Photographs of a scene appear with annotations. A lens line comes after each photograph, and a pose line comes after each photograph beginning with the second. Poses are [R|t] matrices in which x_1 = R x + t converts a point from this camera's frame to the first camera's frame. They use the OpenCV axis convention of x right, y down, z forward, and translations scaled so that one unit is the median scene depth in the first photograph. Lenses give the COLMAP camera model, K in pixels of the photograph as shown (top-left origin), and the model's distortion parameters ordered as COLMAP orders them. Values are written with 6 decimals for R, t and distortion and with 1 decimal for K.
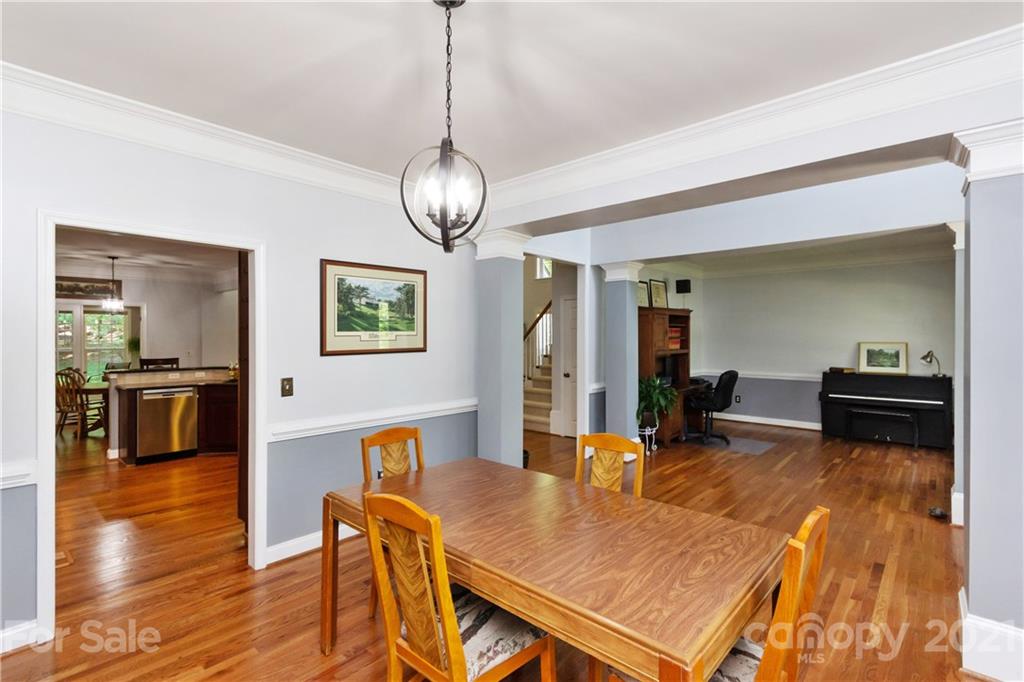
lens RADIAL K [[479.7, 0, 513.3], [0, 479.7, 337.8], [0, 0, 1]] dist [-0.001310, -0.000139]
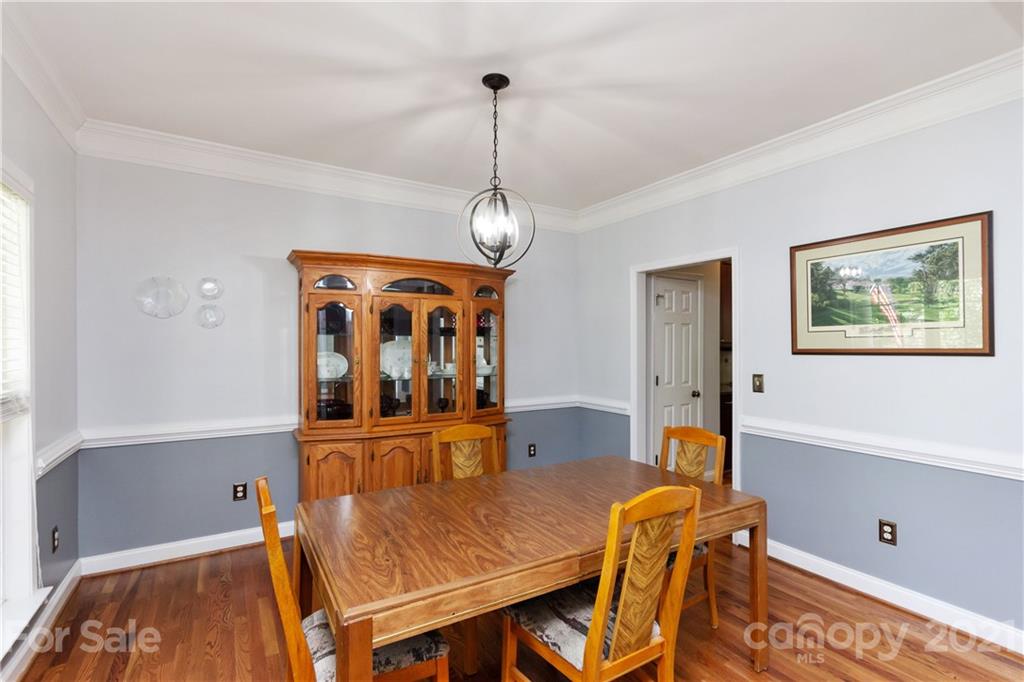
lens RADIAL K [[479.7, 0, 513.3], [0, 479.7, 337.8], [0, 0, 1]] dist [-0.001310, -0.000139]
pose [[-0.291214, -0.014150, -0.956553, 0.613907], [-0.004519, 0.999900, -0.013415, 0.021363], [0.956647, 0.000416, -0.291249, 0.757638]]
